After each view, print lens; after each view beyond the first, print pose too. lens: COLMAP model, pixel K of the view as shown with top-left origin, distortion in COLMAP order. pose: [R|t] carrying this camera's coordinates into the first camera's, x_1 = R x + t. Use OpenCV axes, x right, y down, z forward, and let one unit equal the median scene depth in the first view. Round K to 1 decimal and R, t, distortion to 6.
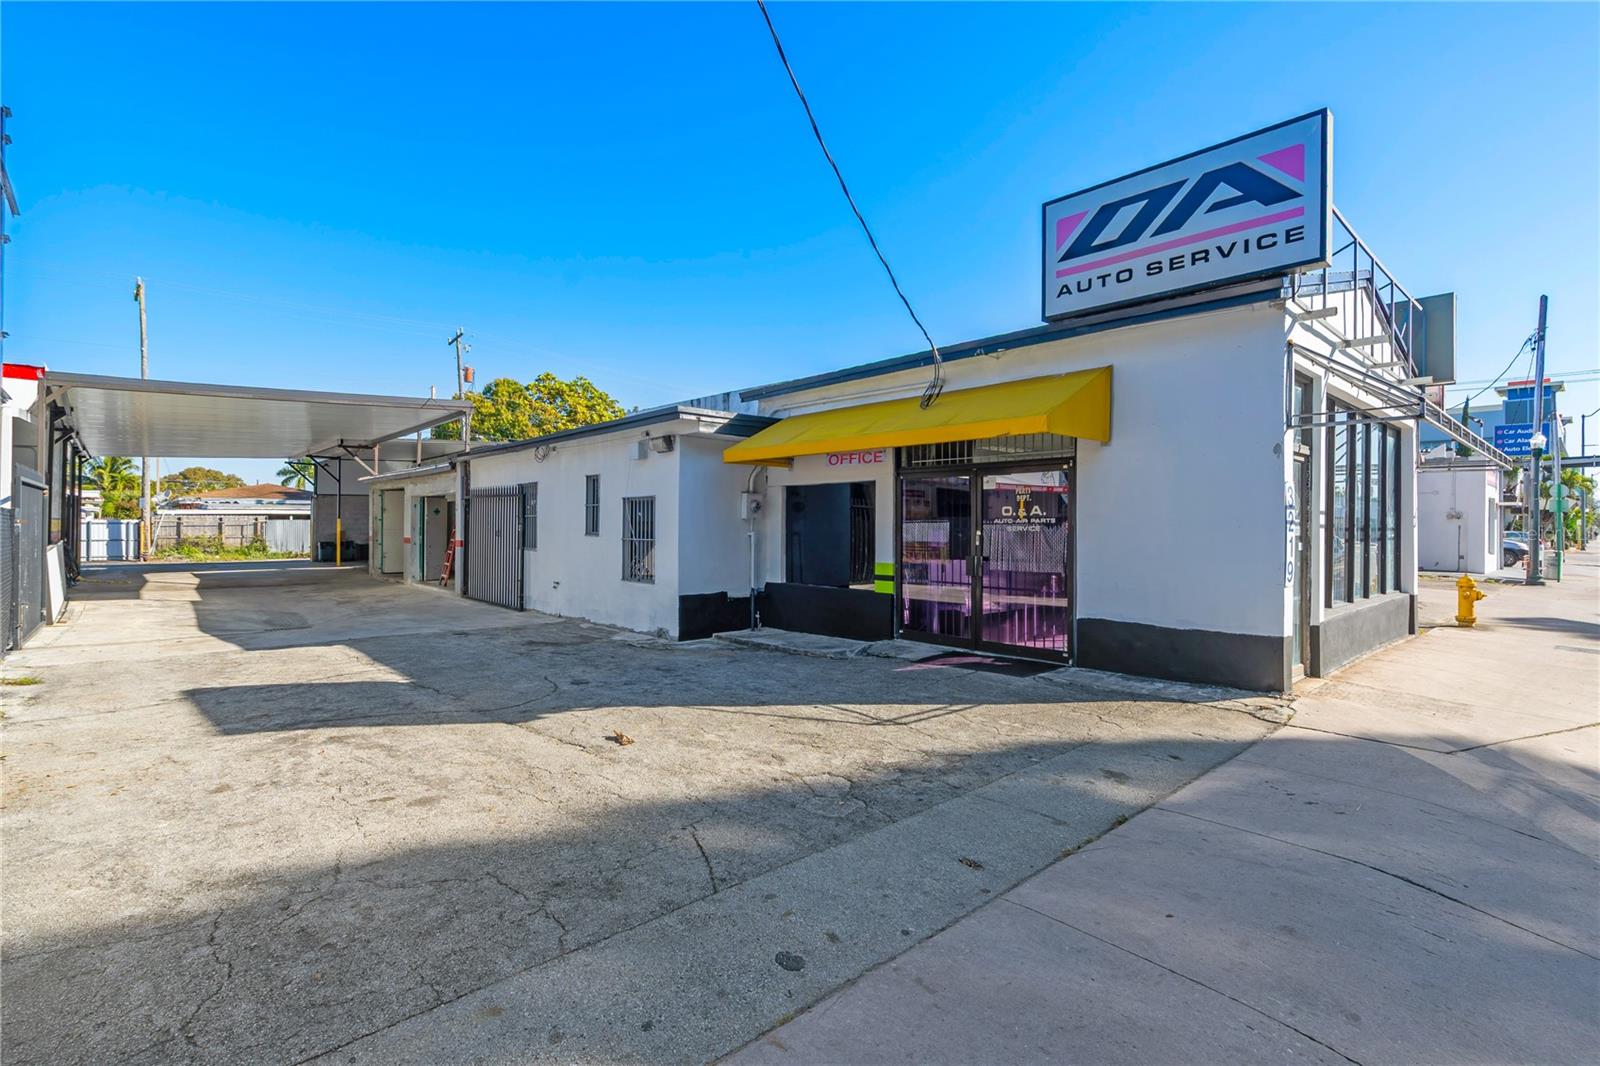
lens RADIAL K [[742.8, 0, 801.0], [0, 742.8, 525.1], [0, 0, 1]] dist [-0.001428, -0.000062]
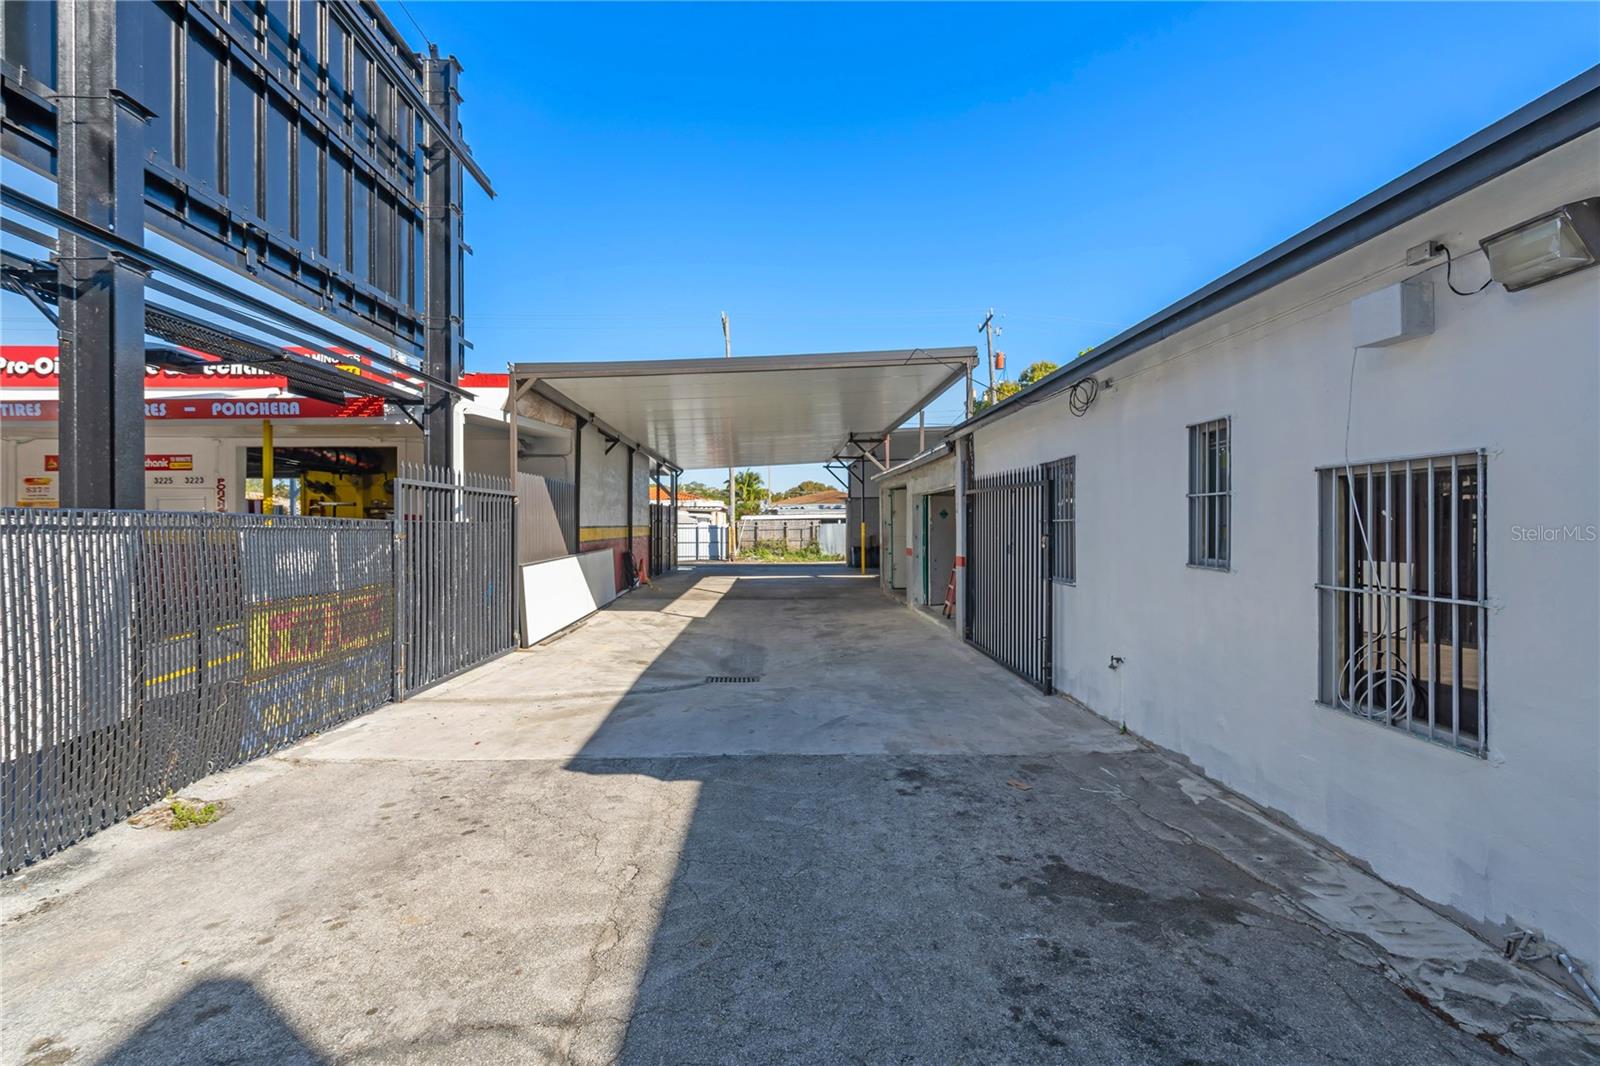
lens RADIAL K [[742.8, 0, 801.0], [0, 742.8, 525.1], [0, 0, 1]] dist [-0.001428, -0.000062]
pose [[0.765858, -0.007188, -0.642969, -0.121749], [0.007815, 0.999968, -0.001871, -0.006907], [0.642962, -0.003592, 0.765890, 0.346549]]
